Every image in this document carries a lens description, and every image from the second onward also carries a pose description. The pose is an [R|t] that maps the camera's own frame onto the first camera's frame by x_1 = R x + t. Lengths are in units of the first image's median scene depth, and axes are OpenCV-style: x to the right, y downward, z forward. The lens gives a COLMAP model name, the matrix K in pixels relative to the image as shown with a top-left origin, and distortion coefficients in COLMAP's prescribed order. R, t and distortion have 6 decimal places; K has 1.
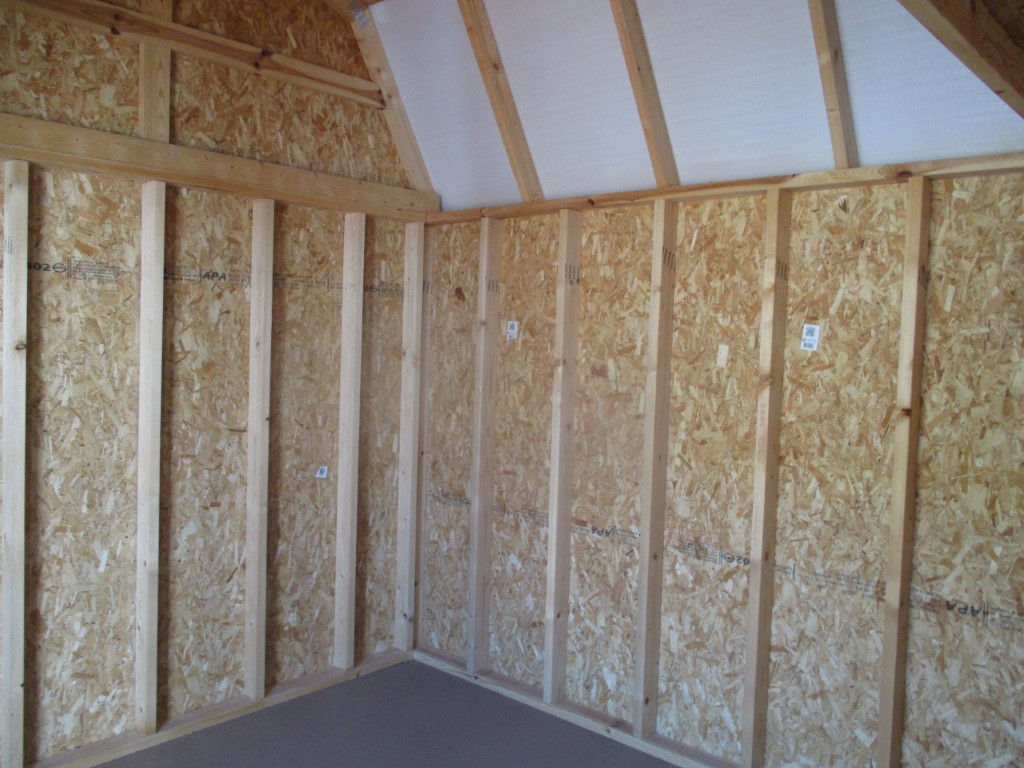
lens RADIAL K [[855.3, 0, 523.7], [0, 855.3, 371.7], [0, 0, 1]] dist [-0.032156, 0.025595]
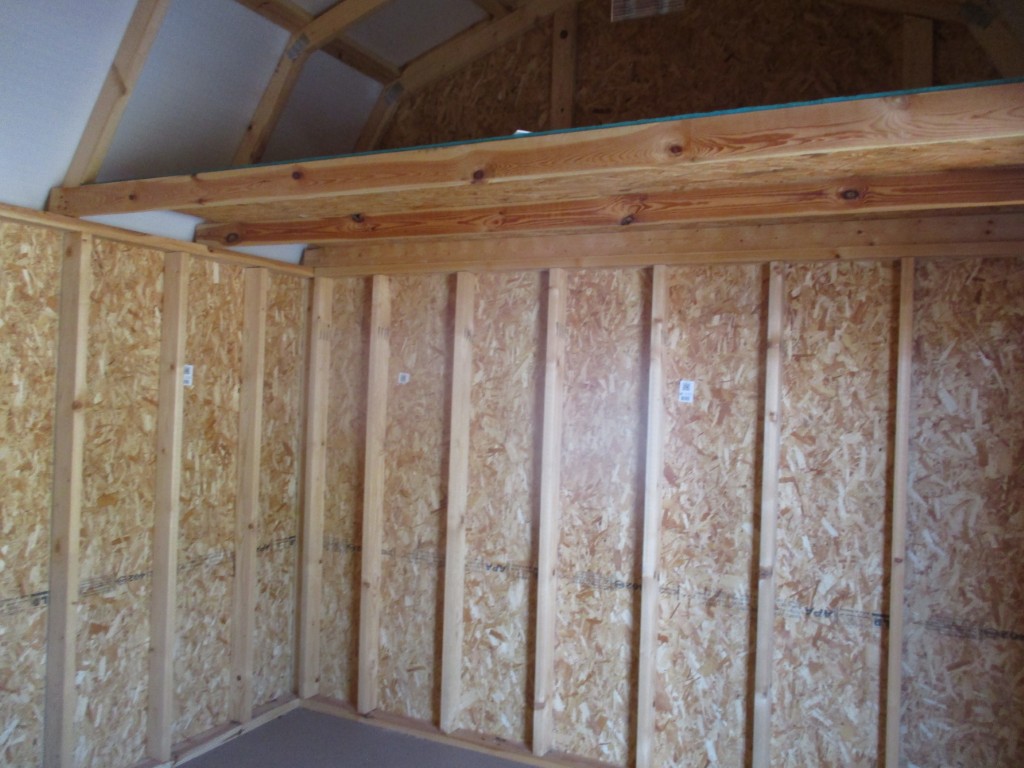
lens RADIAL K [[855.3, 0, 523.7], [0, 855.3, 371.7], [0, 0, 1]] dist [-0.032156, 0.025595]
pose [[-0.281122, -0.026835, 0.959297, -0.546557], [-0.002327, 0.999625, 0.027281, -0.046518], [-0.959669, 0.005437, -0.281079, 0.484781]]
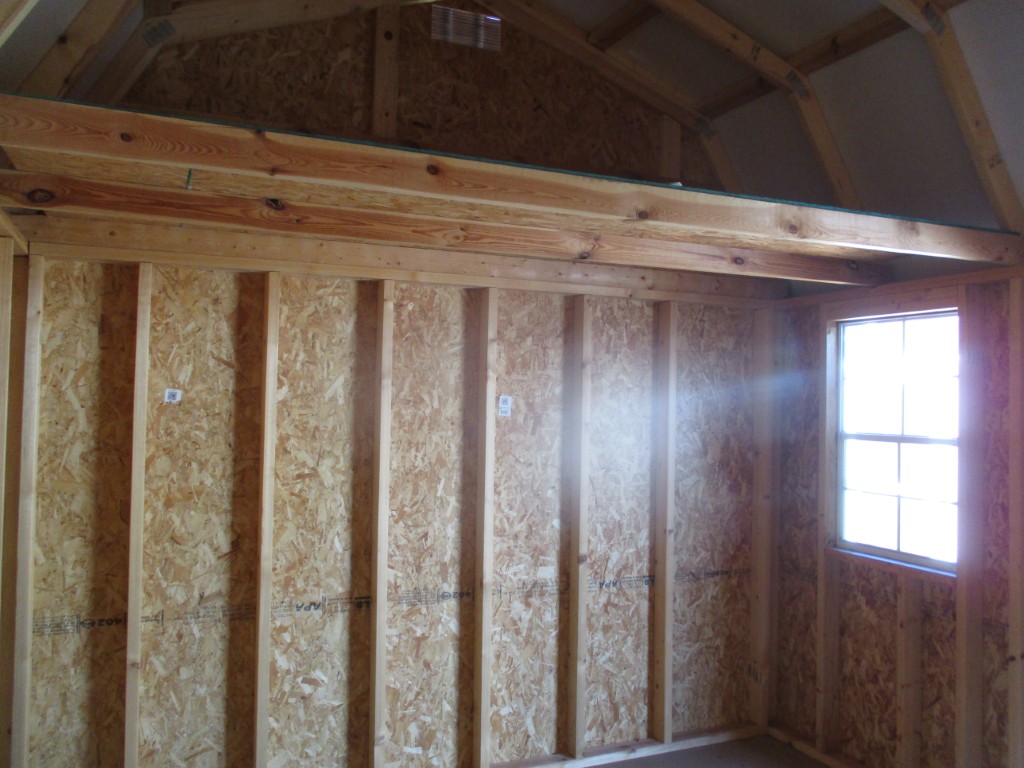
lens RADIAL K [[855.3, 0, 523.7], [0, 855.3, 371.7], [0, 0, 1]] dist [-0.032156, 0.025595]
pose [[-0.912131, -0.038435, 0.408093, -0.091599], [-0.032586, 0.999242, 0.021277, -0.064281], [-0.408601, 0.006109, -0.912692, 1.019832]]
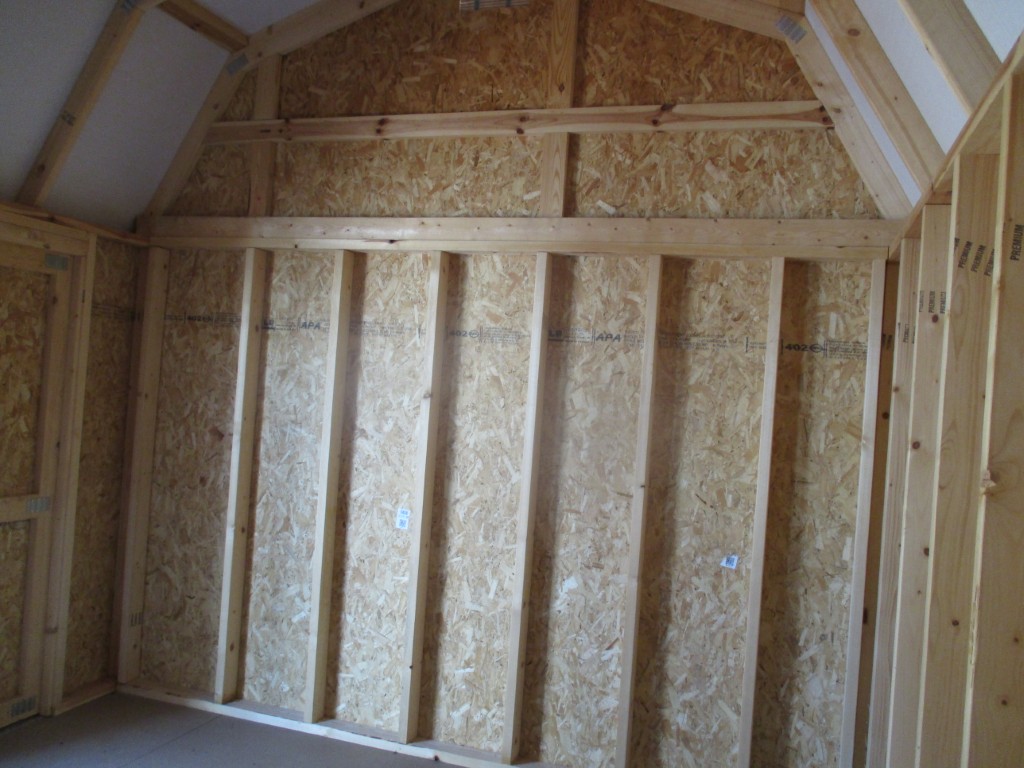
lens RADIAL K [[855.3, 0, 523.7], [0, 855.3, 371.7], [0, 0, 1]] dist [-0.032156, 0.025595]
pose [[0.409323, -0.016811, -0.912234, 0.518266], [-0.093543, 0.993788, -0.060288, -0.001046], [0.907581, 0.110010, 0.405208, 0.495525]]
